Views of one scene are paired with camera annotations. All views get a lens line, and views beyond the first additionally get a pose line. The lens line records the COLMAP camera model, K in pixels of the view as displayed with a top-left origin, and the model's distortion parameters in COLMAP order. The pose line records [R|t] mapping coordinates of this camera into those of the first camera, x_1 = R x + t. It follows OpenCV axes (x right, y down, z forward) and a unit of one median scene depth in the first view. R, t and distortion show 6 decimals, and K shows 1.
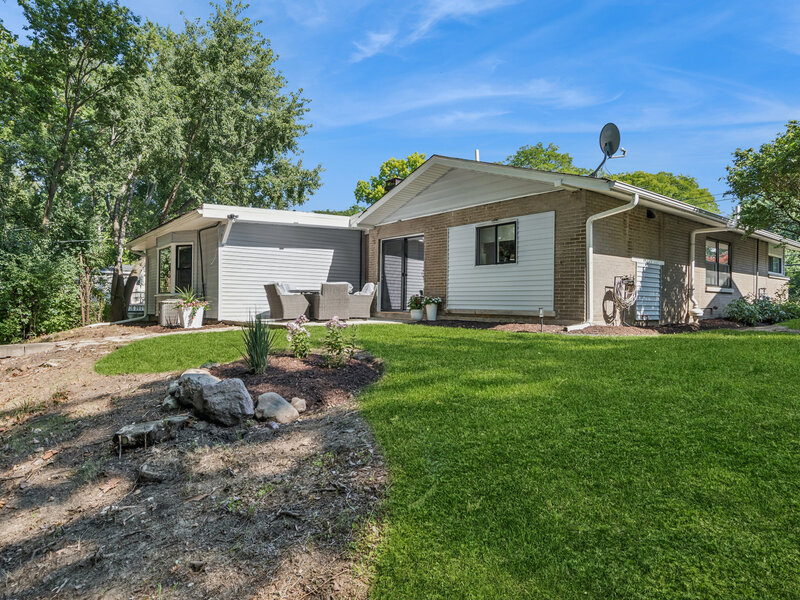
lens RADIAL K [[482.4, 0, 400.0], [0, 482.4, 300.0], [0, 0, 1]] dist [0.002085, 0.000598]
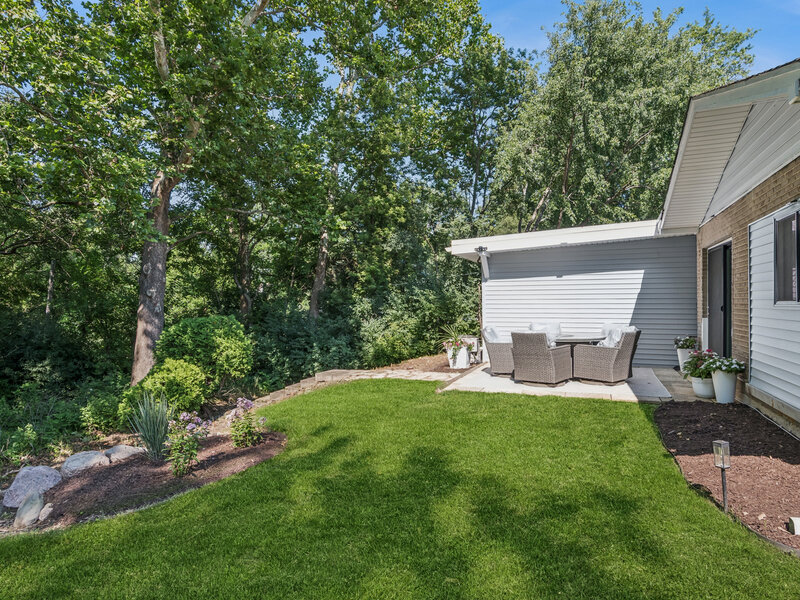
lens RADIAL K [[482.4, 0, 400.0], [0, 482.4, 300.0], [0, 0, 1]] dist [0.002085, 0.000598]
pose [[0.492528, -0.019689, -0.870074, 0.341470], [0.012061, 0.999802, -0.015798, -0.063773], [0.870213, -0.002713, 0.492668, 0.413251]]
